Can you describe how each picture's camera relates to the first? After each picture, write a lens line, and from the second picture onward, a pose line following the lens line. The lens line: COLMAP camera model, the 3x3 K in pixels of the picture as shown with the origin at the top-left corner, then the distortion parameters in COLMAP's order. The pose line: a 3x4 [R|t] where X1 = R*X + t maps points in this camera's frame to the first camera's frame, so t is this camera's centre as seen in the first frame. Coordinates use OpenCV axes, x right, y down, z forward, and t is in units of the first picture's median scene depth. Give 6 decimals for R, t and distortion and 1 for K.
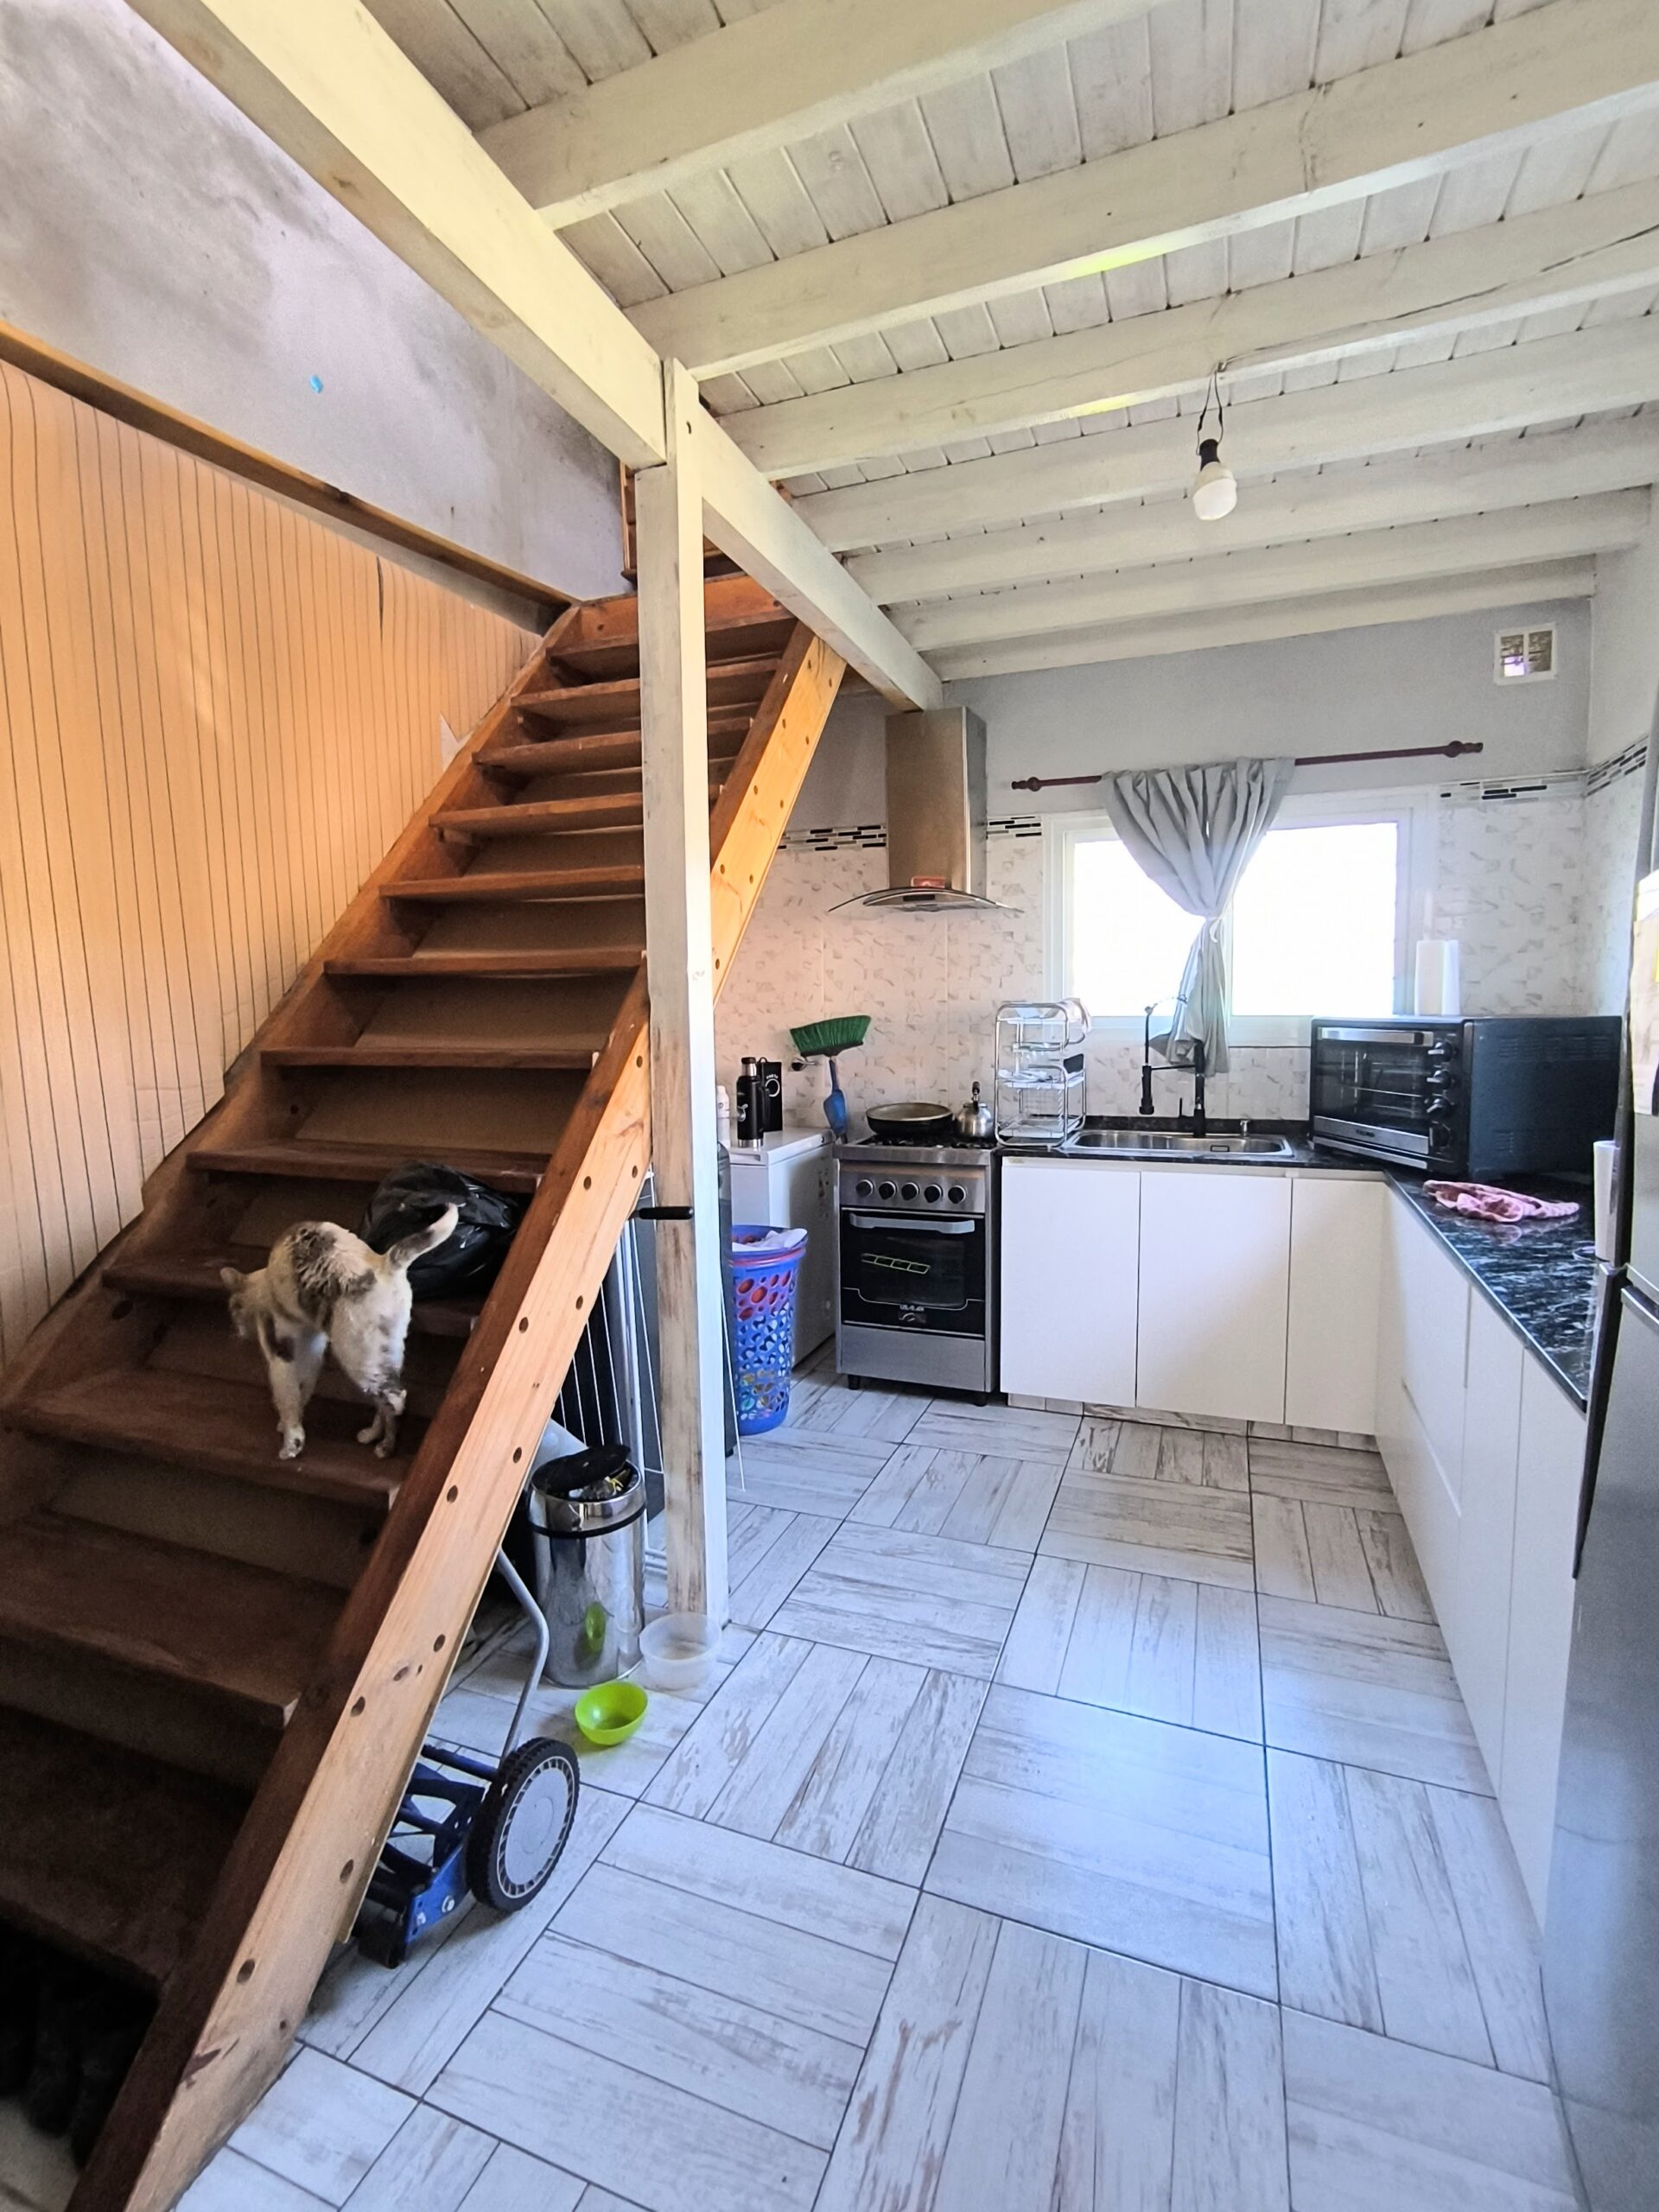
lens RADIAL K [[1013.8, 0, 841.5], [0, 1013.8, 1095.6], [0, 0, 1]] dist [-0.031067, 0.018457]
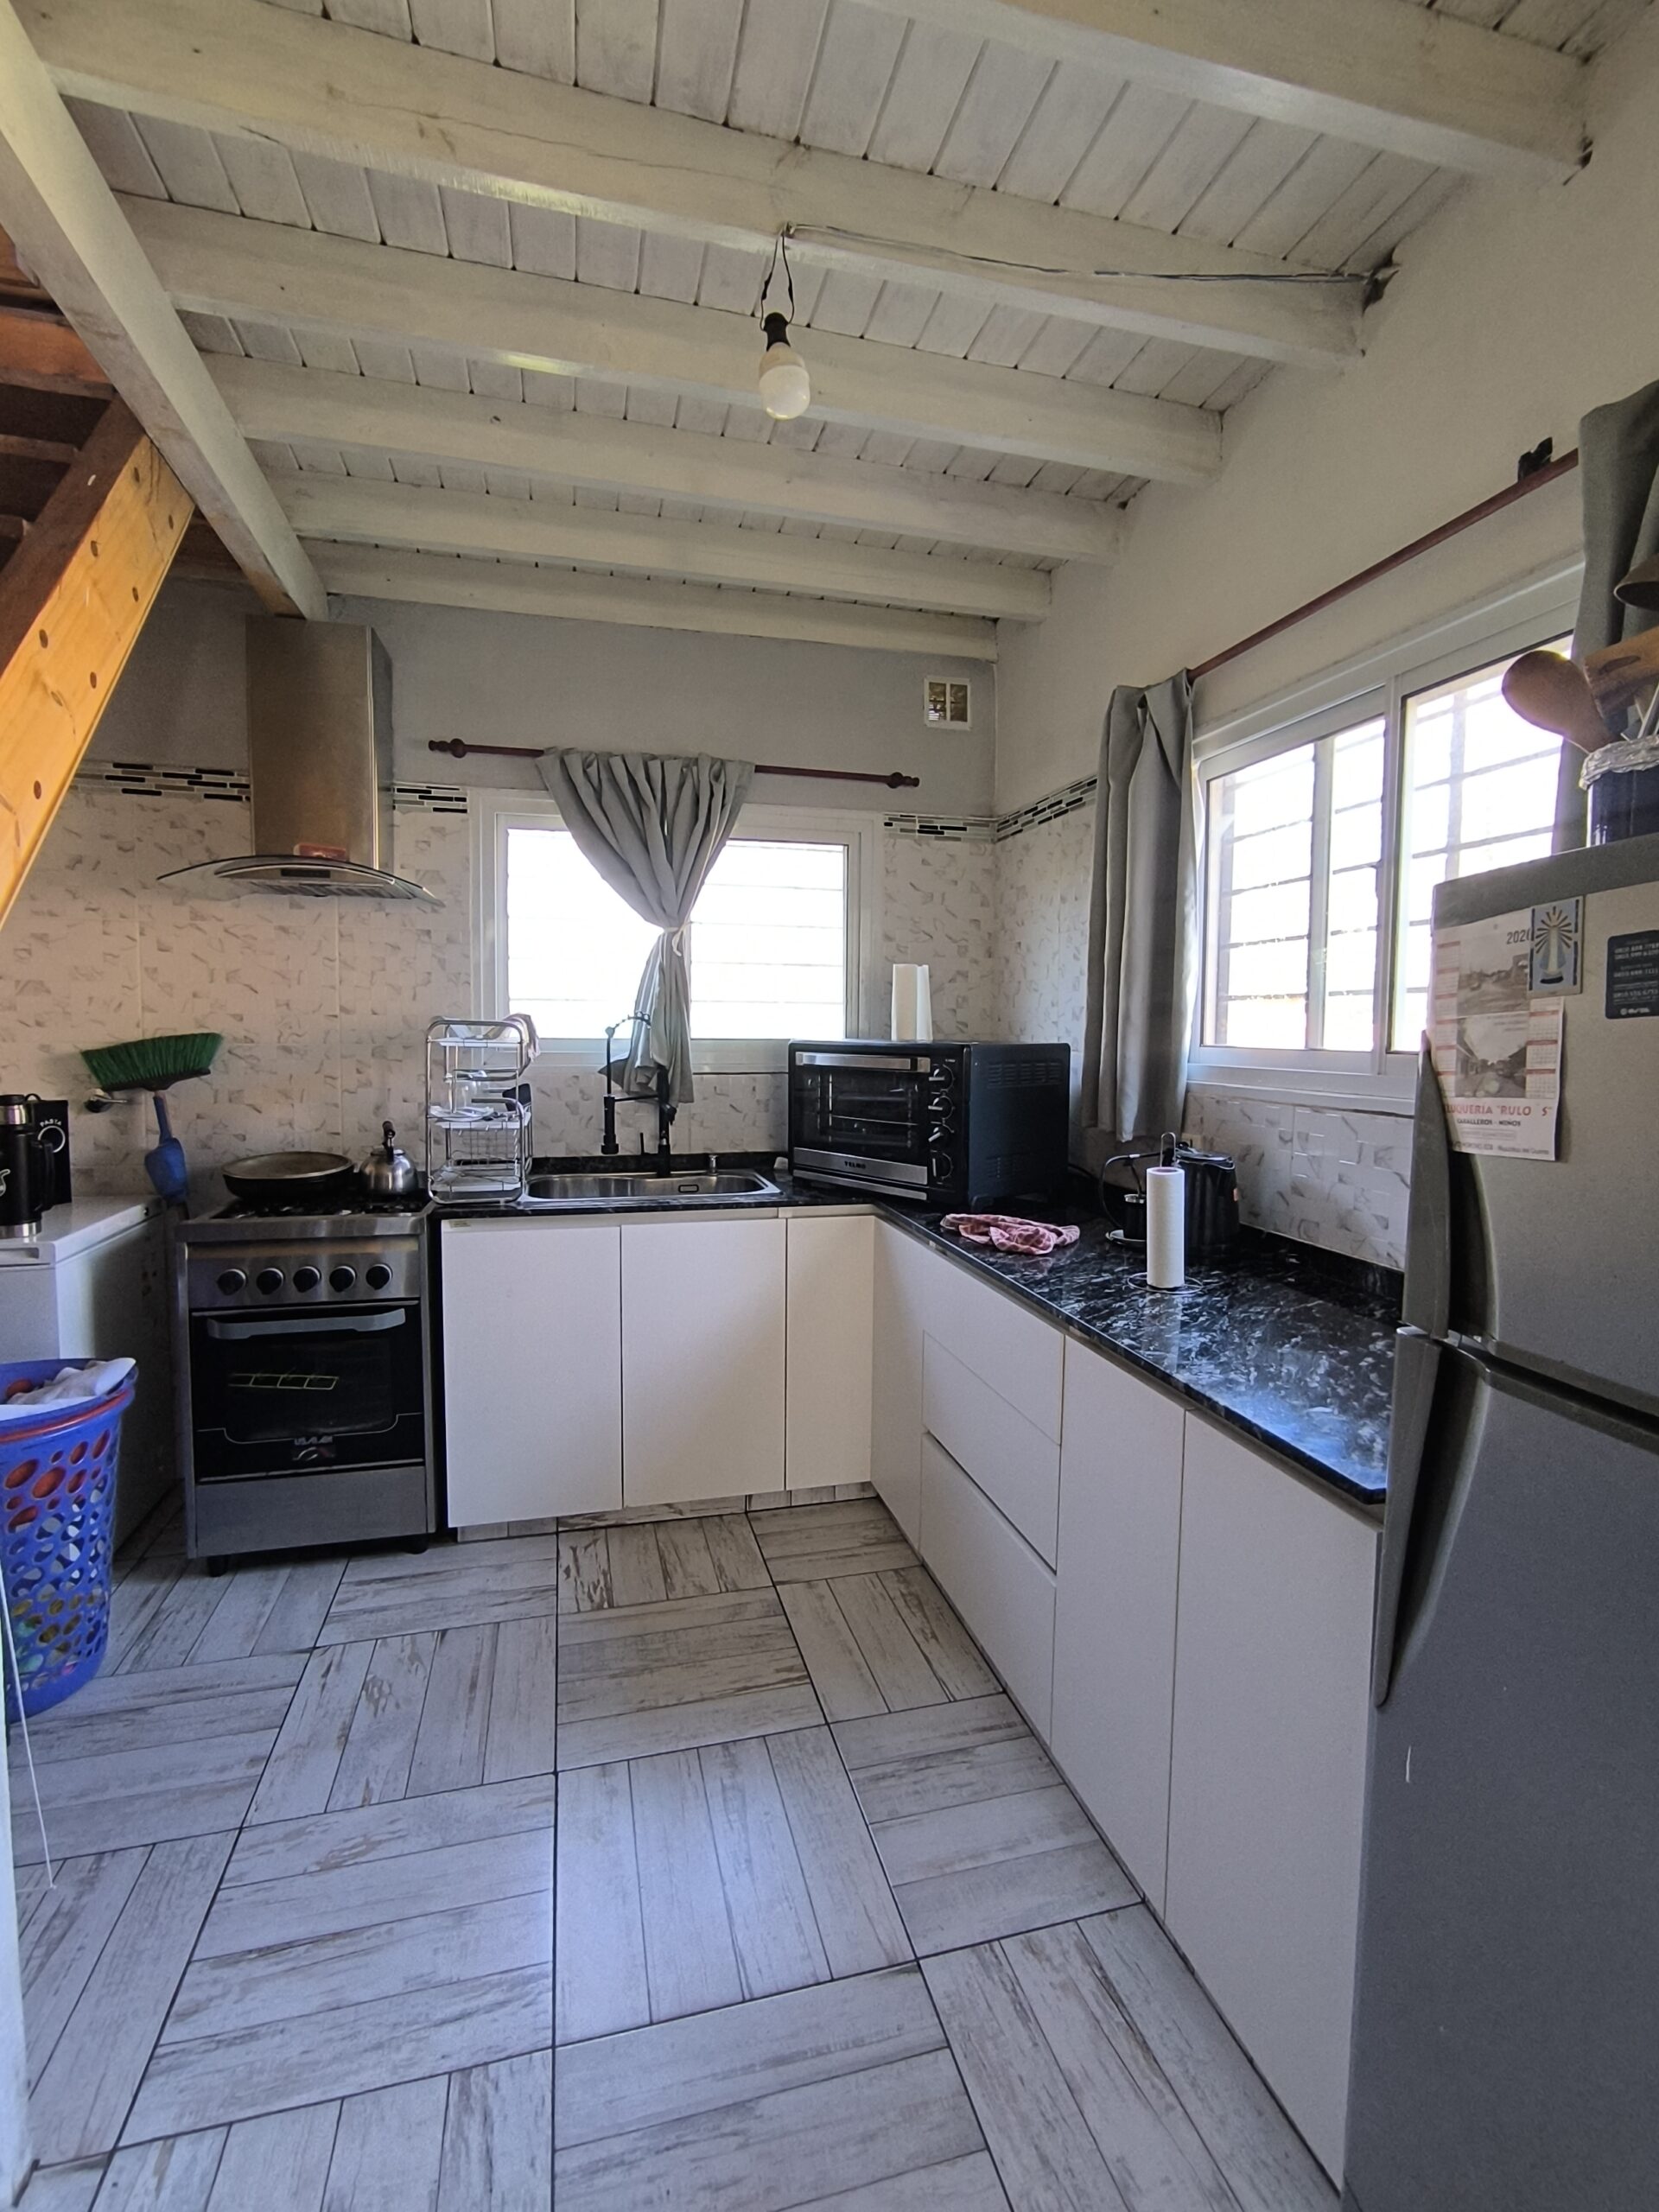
lens RADIAL K [[1013.8, 0, 841.5], [0, 1013.8, 1095.6], [0, 0, 1]] dist [-0.031067, 0.018457]
pose [[0.808993, -0.019140, 0.587507, -0.040931], [0.033634, 0.999340, -0.013758, -0.012352], [-0.586855, 0.030890, 0.809102, 0.198955]]
